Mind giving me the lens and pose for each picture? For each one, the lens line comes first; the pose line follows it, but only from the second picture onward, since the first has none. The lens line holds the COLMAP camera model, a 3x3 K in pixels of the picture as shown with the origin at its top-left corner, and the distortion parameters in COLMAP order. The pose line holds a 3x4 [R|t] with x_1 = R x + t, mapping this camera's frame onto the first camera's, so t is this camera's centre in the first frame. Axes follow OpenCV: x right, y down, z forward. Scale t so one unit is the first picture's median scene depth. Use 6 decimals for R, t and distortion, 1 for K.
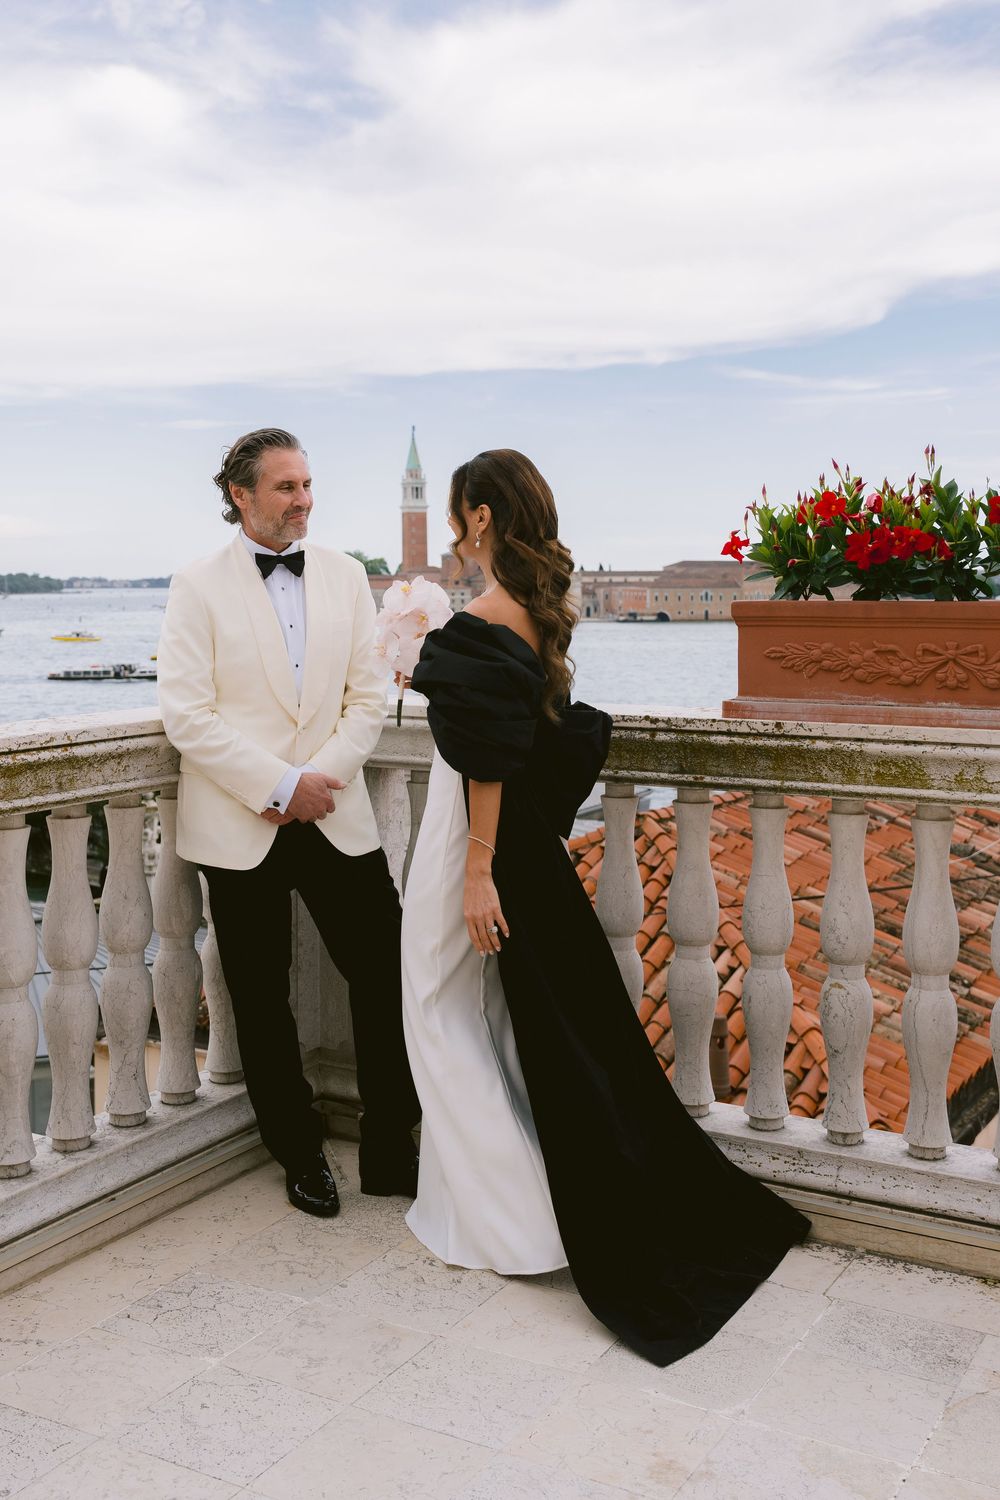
lens RADIAL K [[1617.7, 0, 484.0], [0, 1617.7, 673.2], [0, 0, 1]] dist [0.015228, 0.000000]
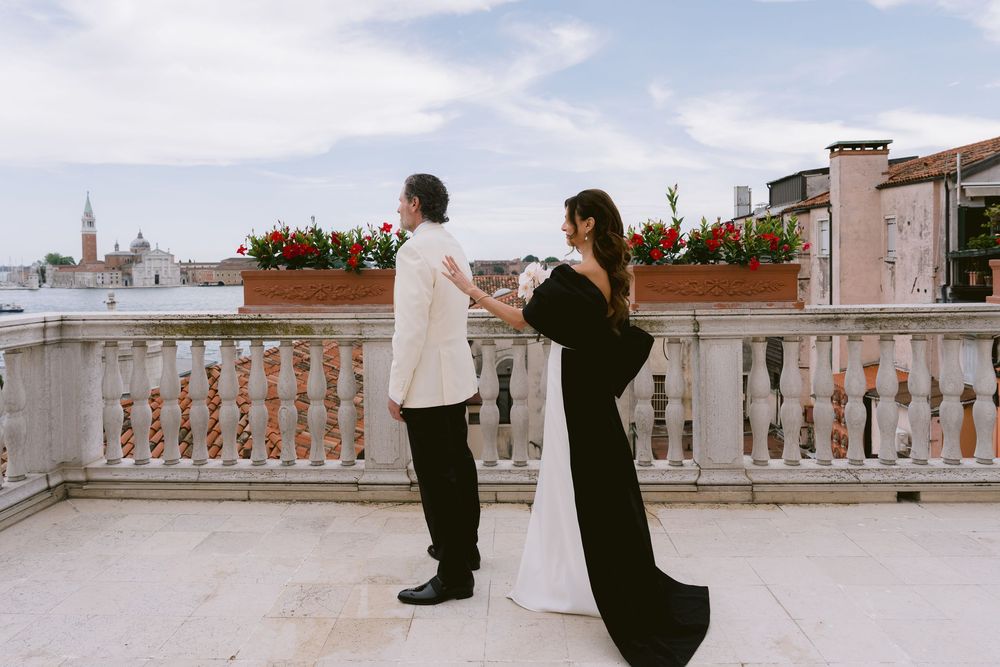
lens RADIAL K [[696.5, 0, 507.8], [0, 696.5, 281.6], [0, 0, 1]] dist [-0.023132, 0.012038]
pose [[0.876798, -0.016392, 0.480579, -0.014583], [0.033309, 0.999089, -0.026693, 0.019962], [-0.479704, 0.039412, 0.876545, -0.236305]]
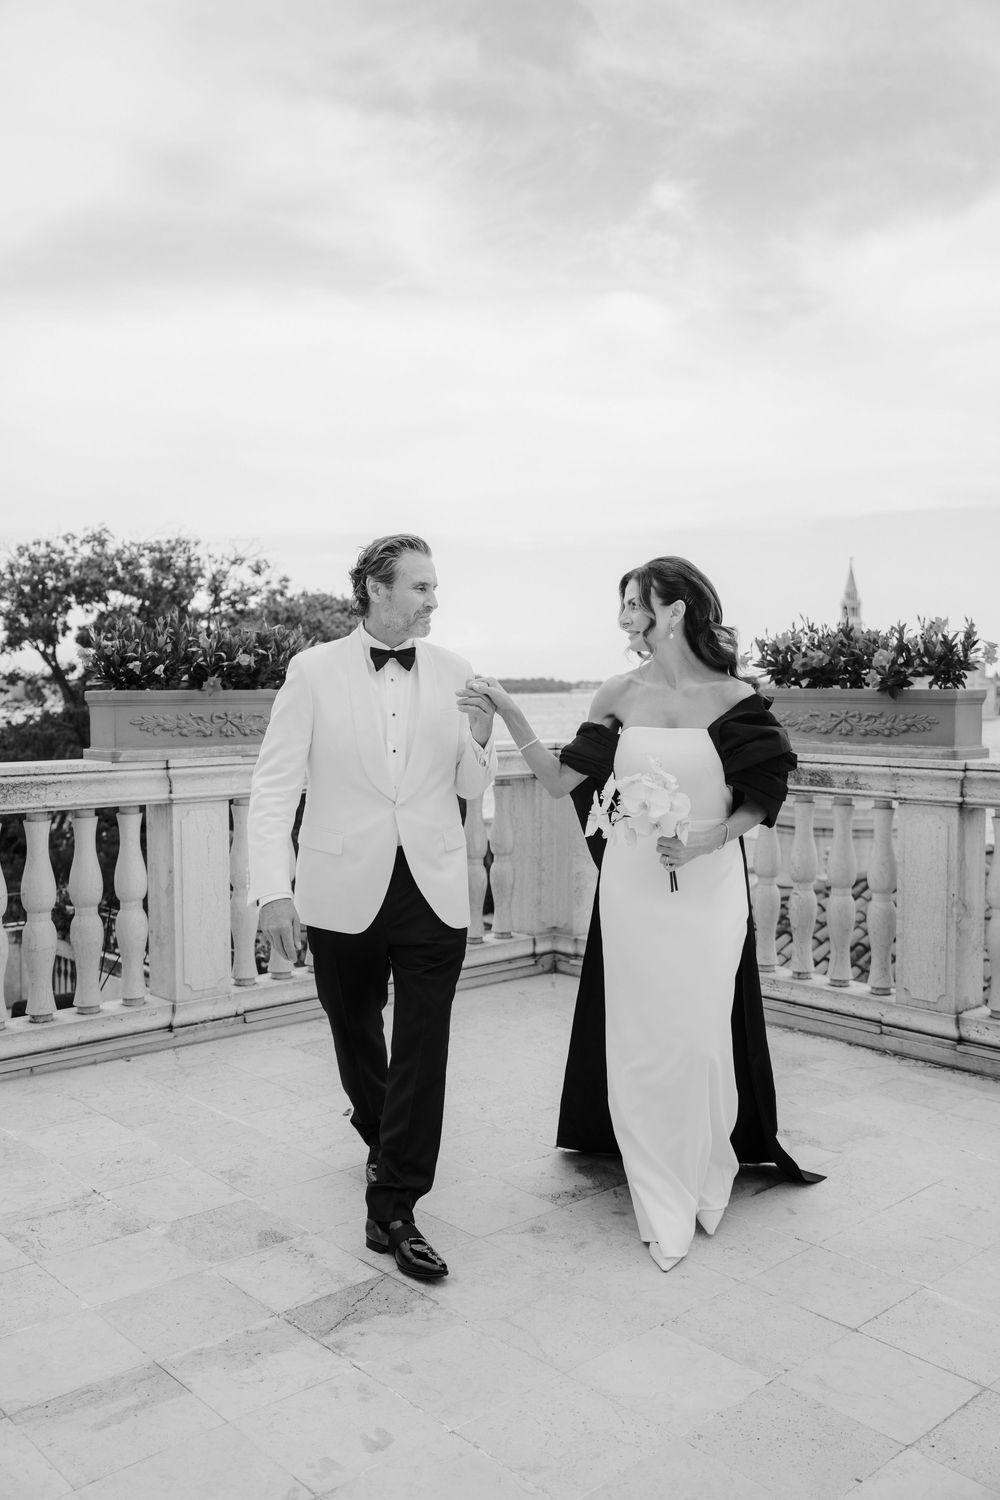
lens RADIAL K [[1309.2, 0, 499.1], [0, 1309.2, 744.9], [0, 0, 1]] dist [-0.040071, 0.035821]
pose [[0.950642, 0.015335, -0.309910, 0.355057], [-0.018565, 0.999800, -0.007477, 0.037700], [0.309733, 0.012861, 0.950737, -0.545677]]
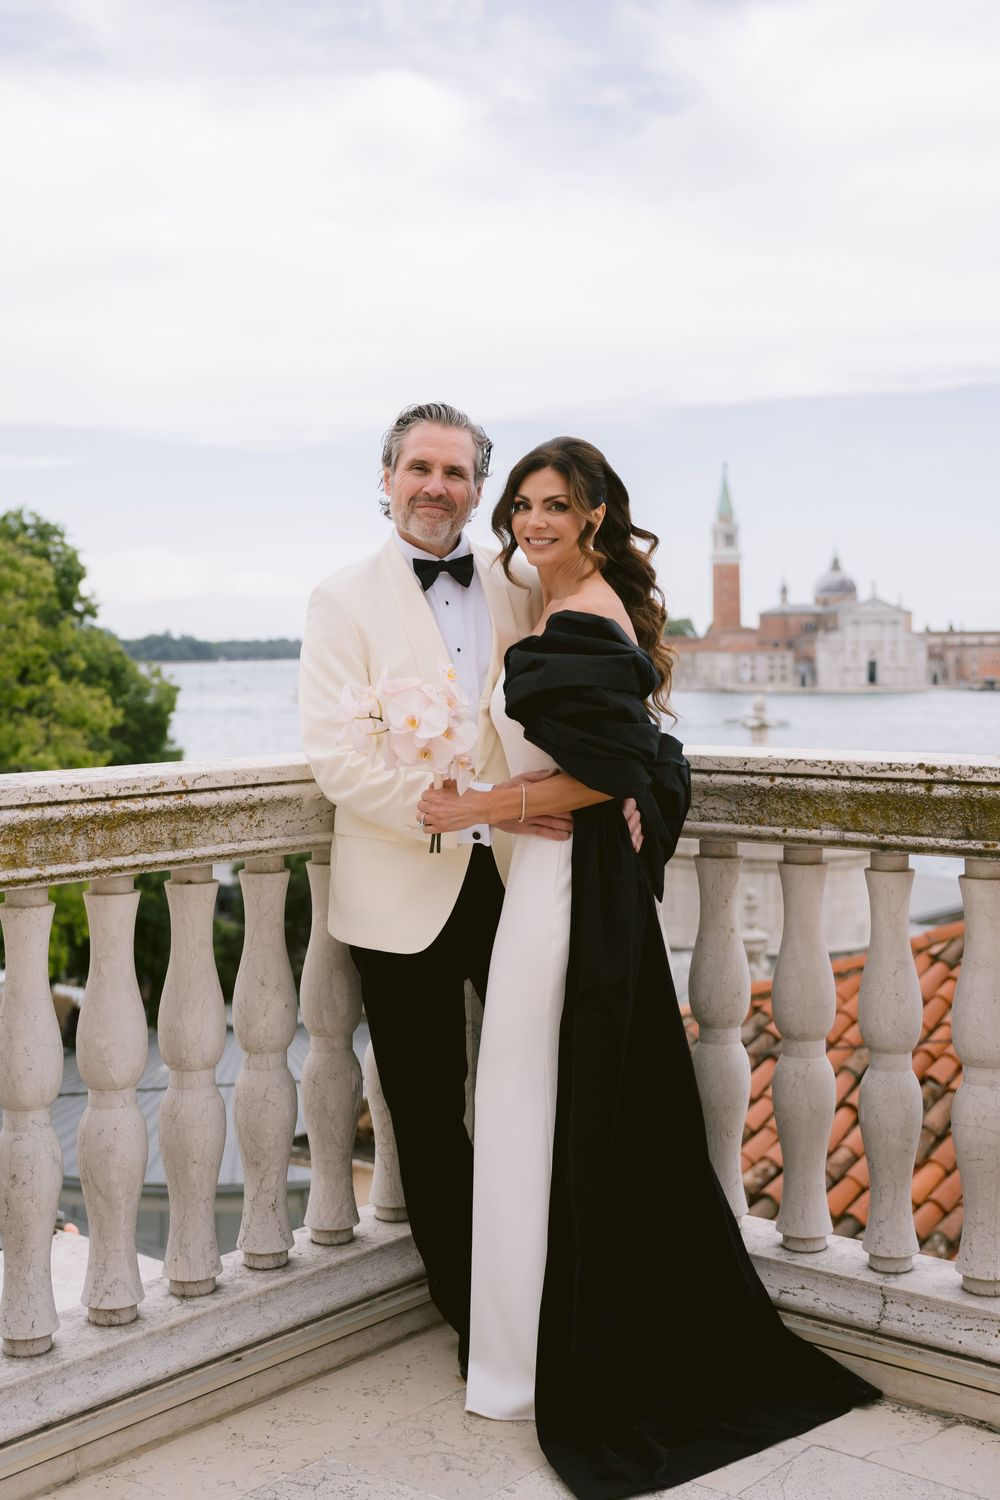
lens RADIAL K [[1877.4, 0, 486.1], [0, 1877.4, 677.3], [0, 0, 1]] dist [-0.006405, 0.000000]
pose [[0.985248, -0.002825, -0.171109, 0.050974], [-0.004032, 0.999203, -0.039714, 0.022189], [0.171085, 0.039818, 0.984451, 0.089381]]
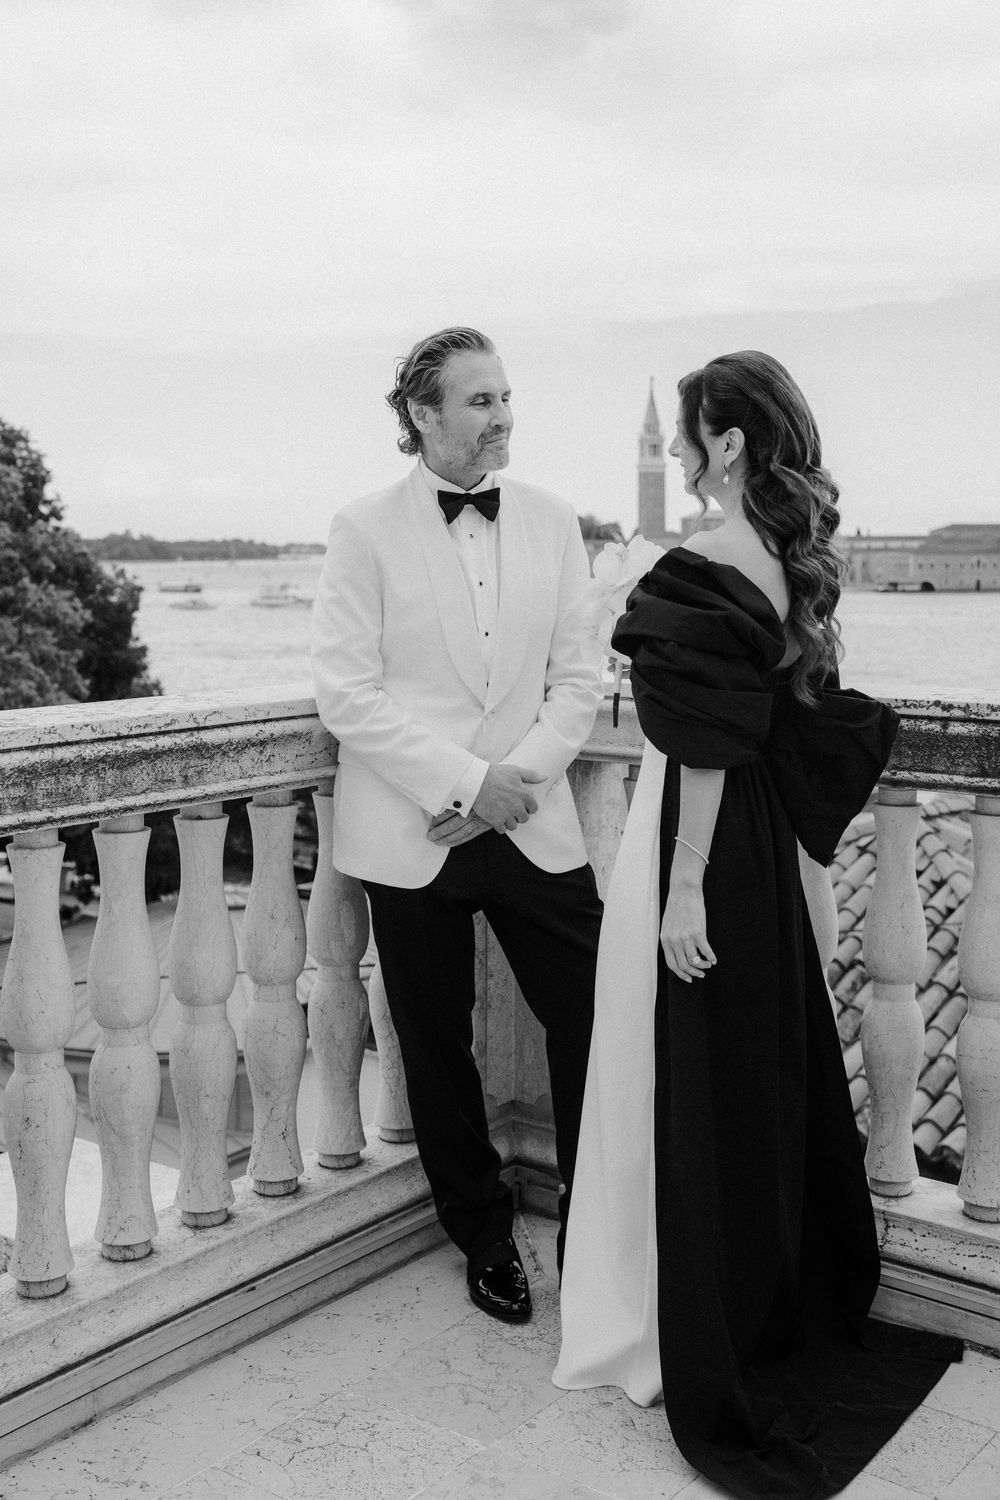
lens RADIAL K [[1733.2, 0, 492.8], [0, 1733.2, 732.2], [0, 0, 1]] dist [0.056628, 0.000000]
pose [[0.991104, 0.014564, -0.132288, 0.001577], [-0.008061, 0.998739, 0.049560, 0.002301], [0.132843, -0.048053, 0.989972, 0.161833]]
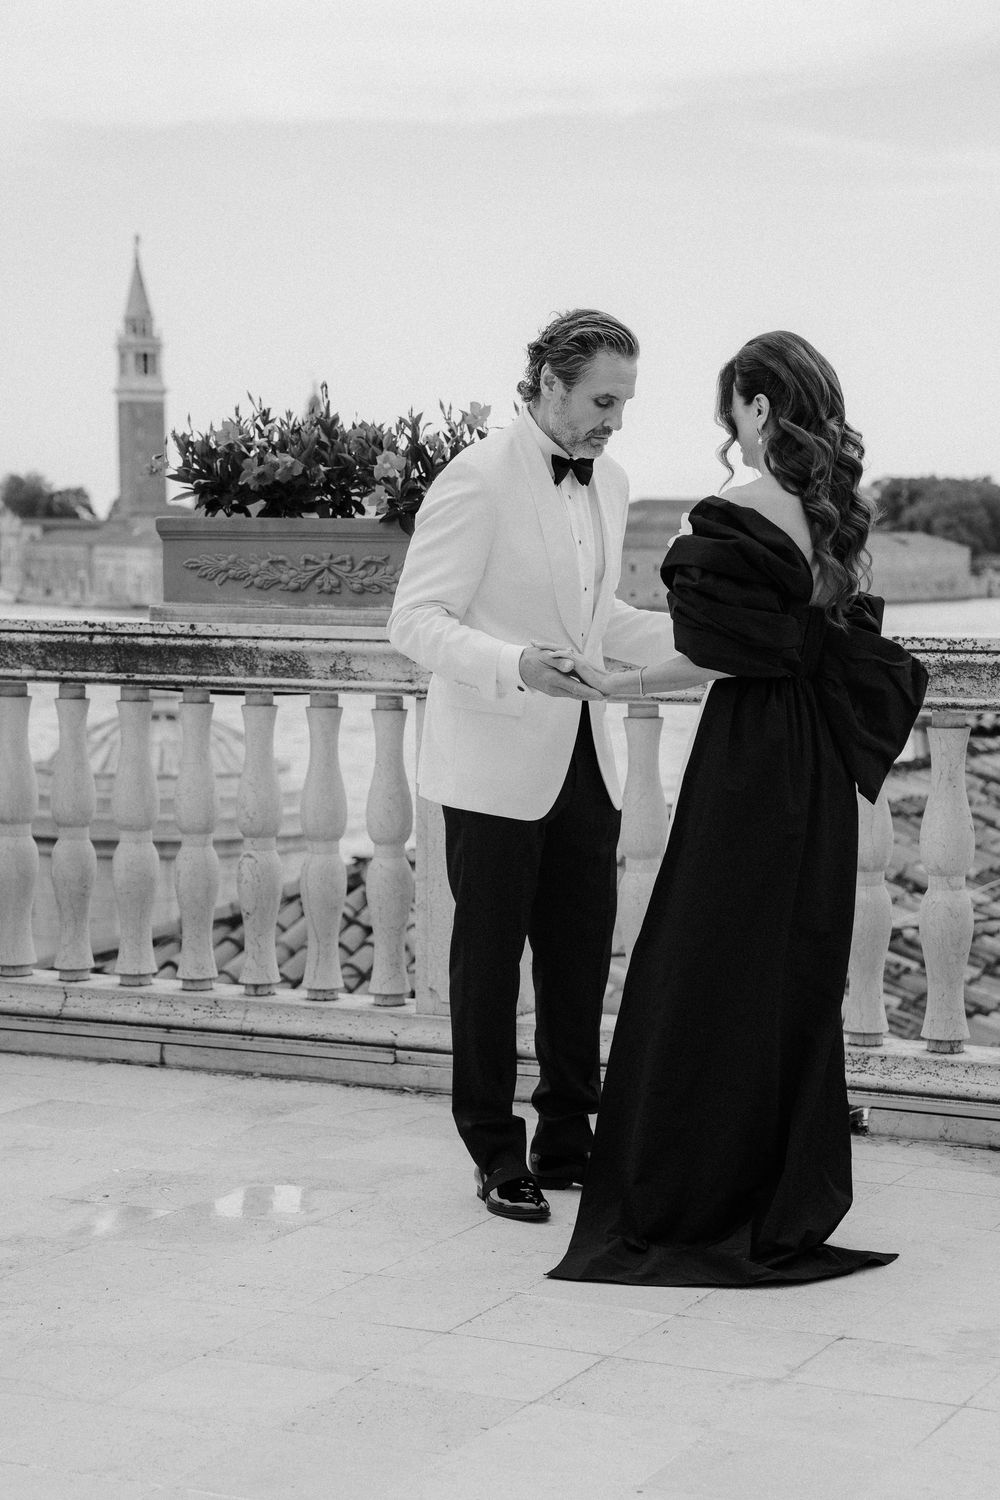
lens RADIAL K [[3090.8, 0, 539.3], [0, 3090.8, 823.8], [0, 0, 1]] dist [0.284996, 0.000000]
pose [[0.997042, -0.000420, 0.076858, 0.252414], [-0.002307, 0.999371, 0.035386, 0.091353], [-0.076825, -0.035459, 0.996414, -1.187934]]
